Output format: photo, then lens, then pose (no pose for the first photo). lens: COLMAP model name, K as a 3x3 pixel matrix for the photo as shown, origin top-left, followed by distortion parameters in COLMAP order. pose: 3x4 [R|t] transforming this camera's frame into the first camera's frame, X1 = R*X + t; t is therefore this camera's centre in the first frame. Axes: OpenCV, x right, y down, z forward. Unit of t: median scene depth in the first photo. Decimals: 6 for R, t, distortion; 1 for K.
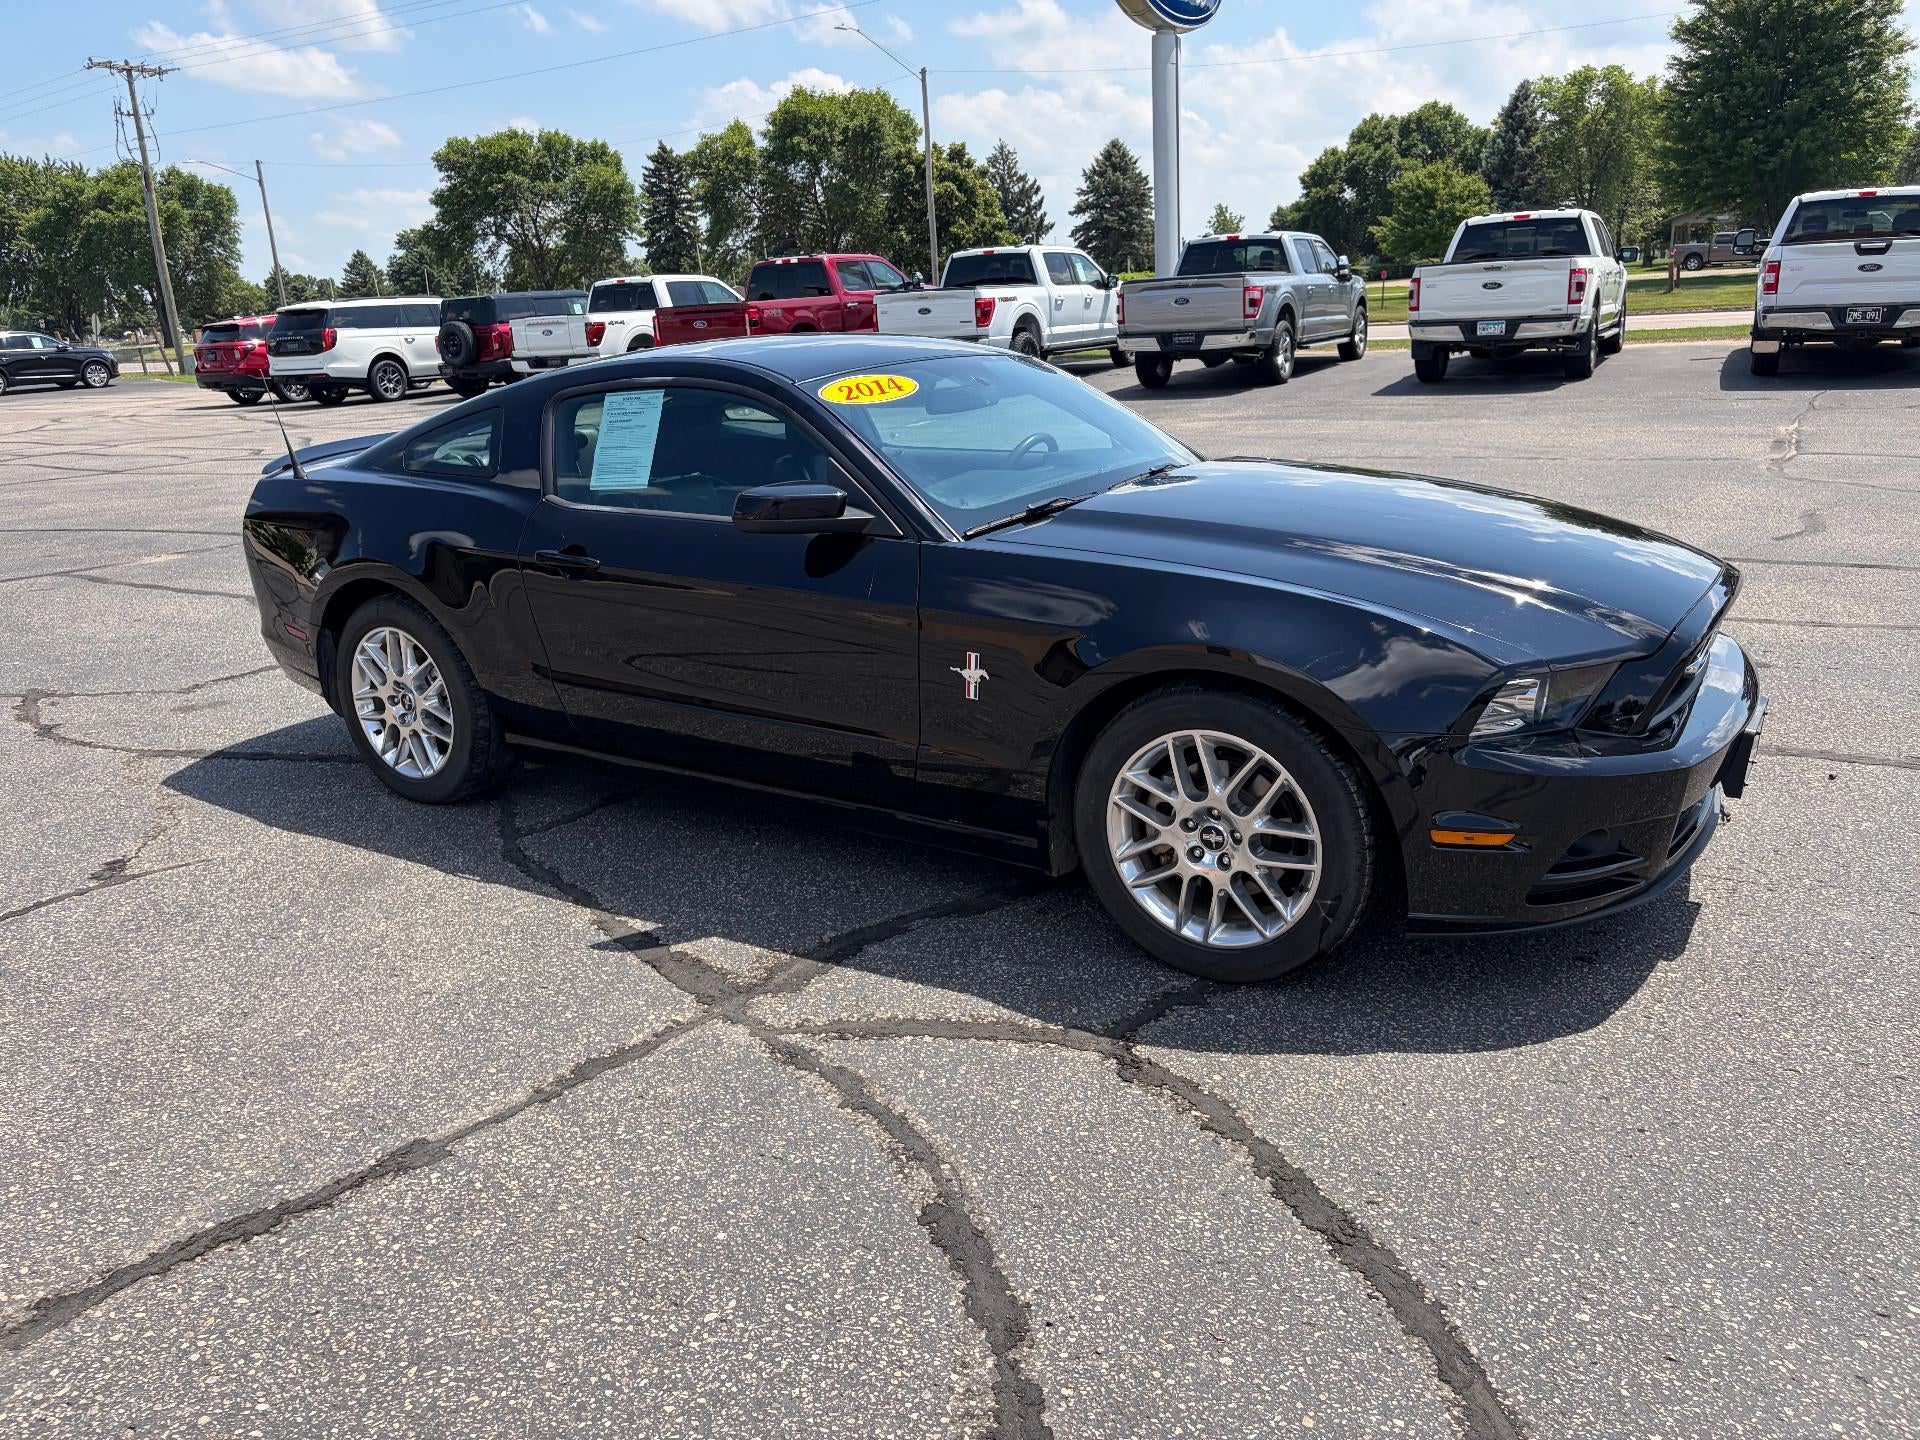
lens RADIAL K [[1456.3, 0, 959.5], [0, 1456.3, 691.3], [0, 0, 1]] dist [0.049769, -0.049783]
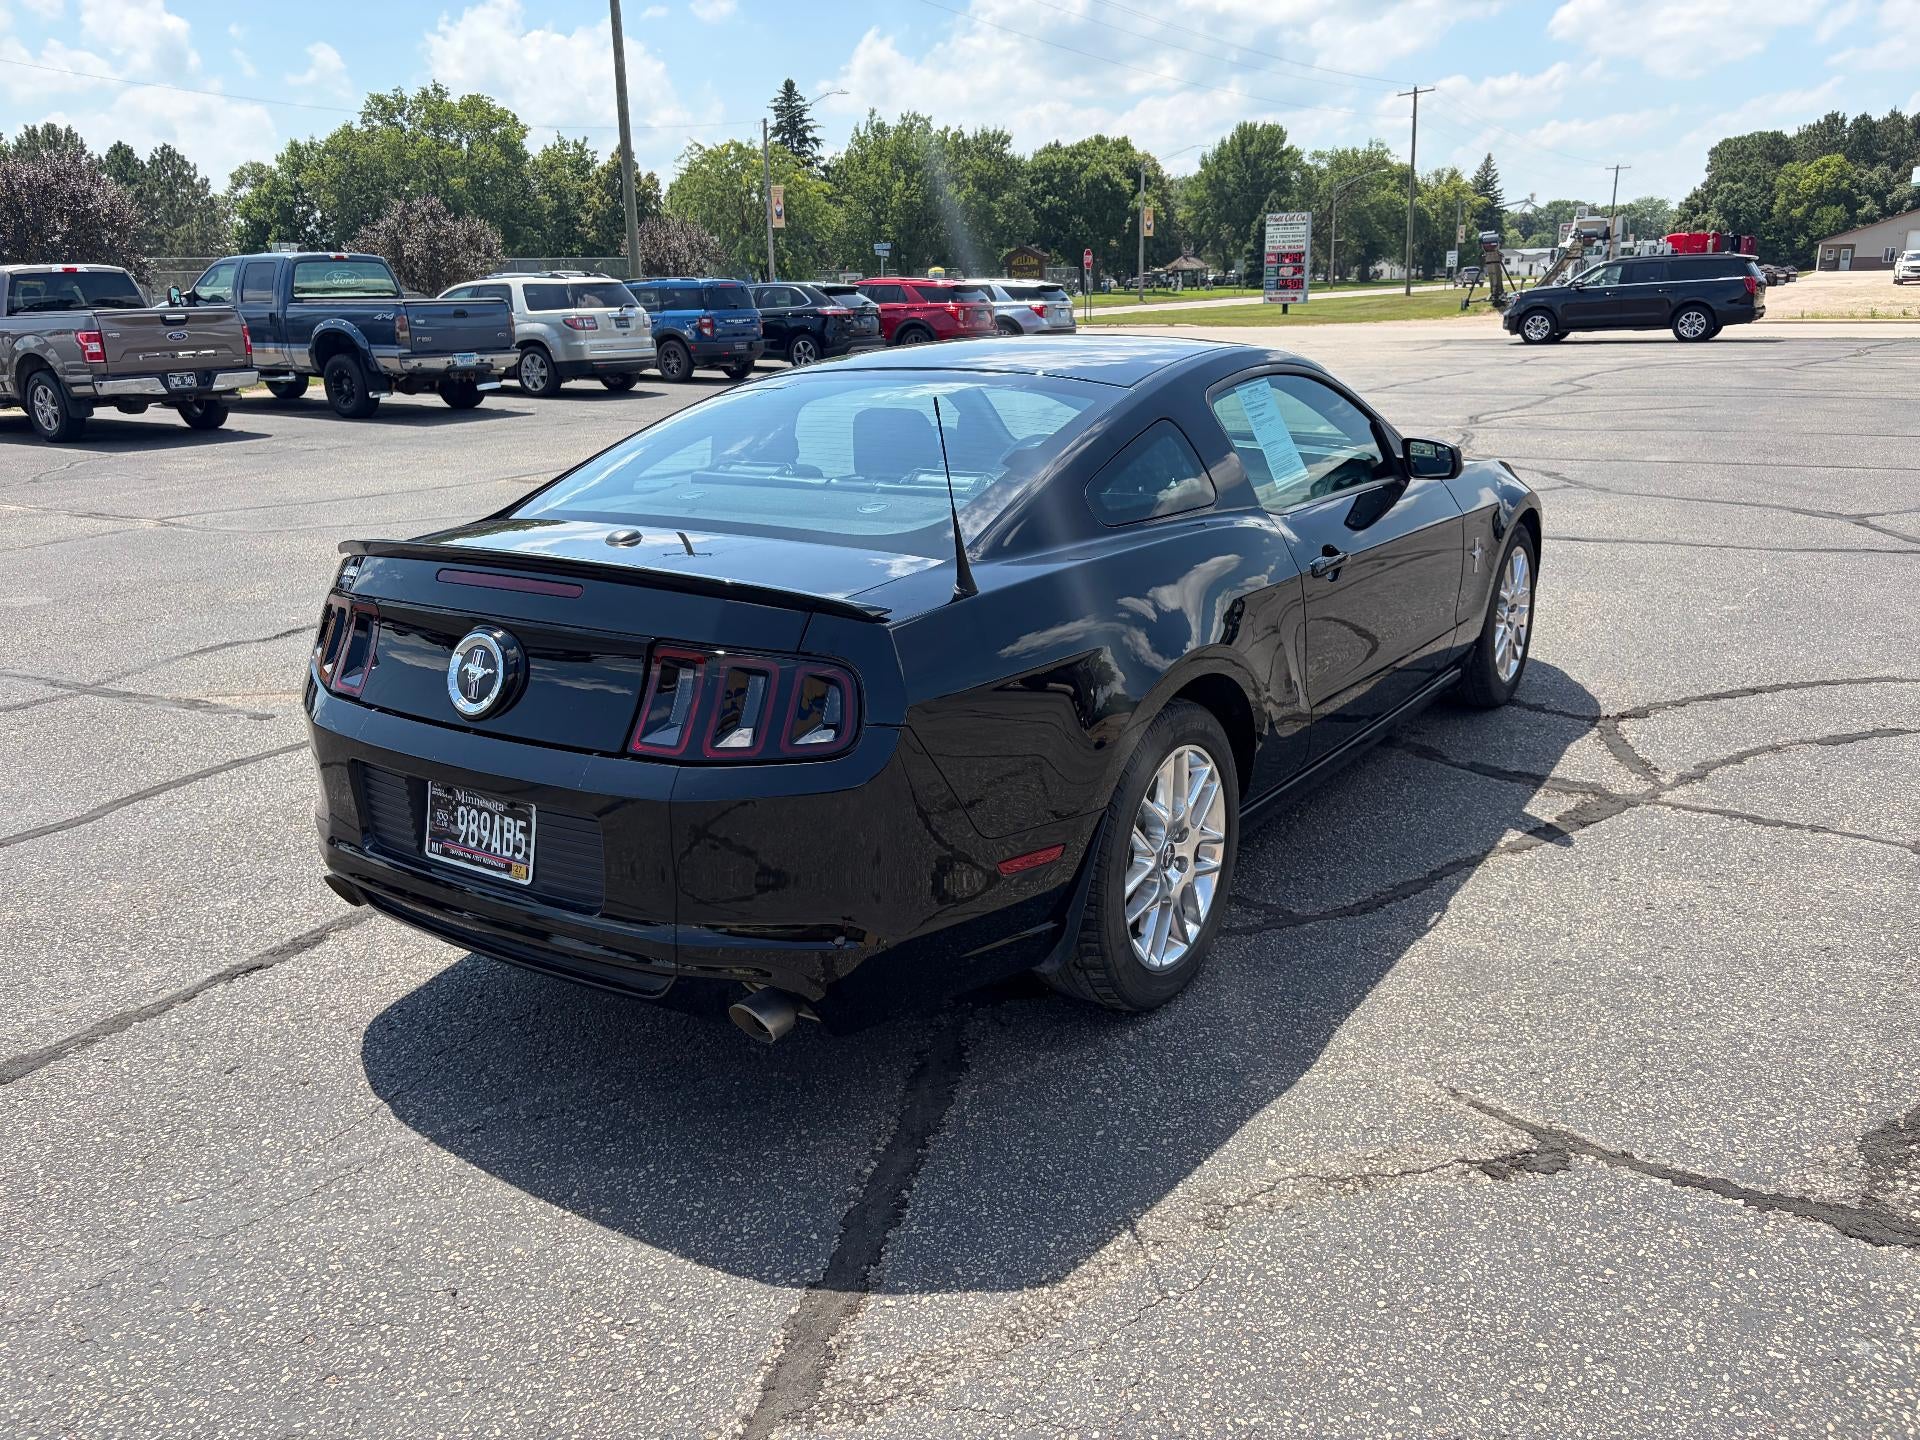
lens RADIAL K [[1456.3, 0, 959.5], [0, 1456.3, 691.3], [0, 0, 1]] dist [0.049769, -0.049783]
pose [[0.028014, -0.218869, 0.975352, -0.149461], [0.288833, 0.935888, 0.201717, -0.033551], [-0.956969, 0.276063, 0.089435, 0.146695]]
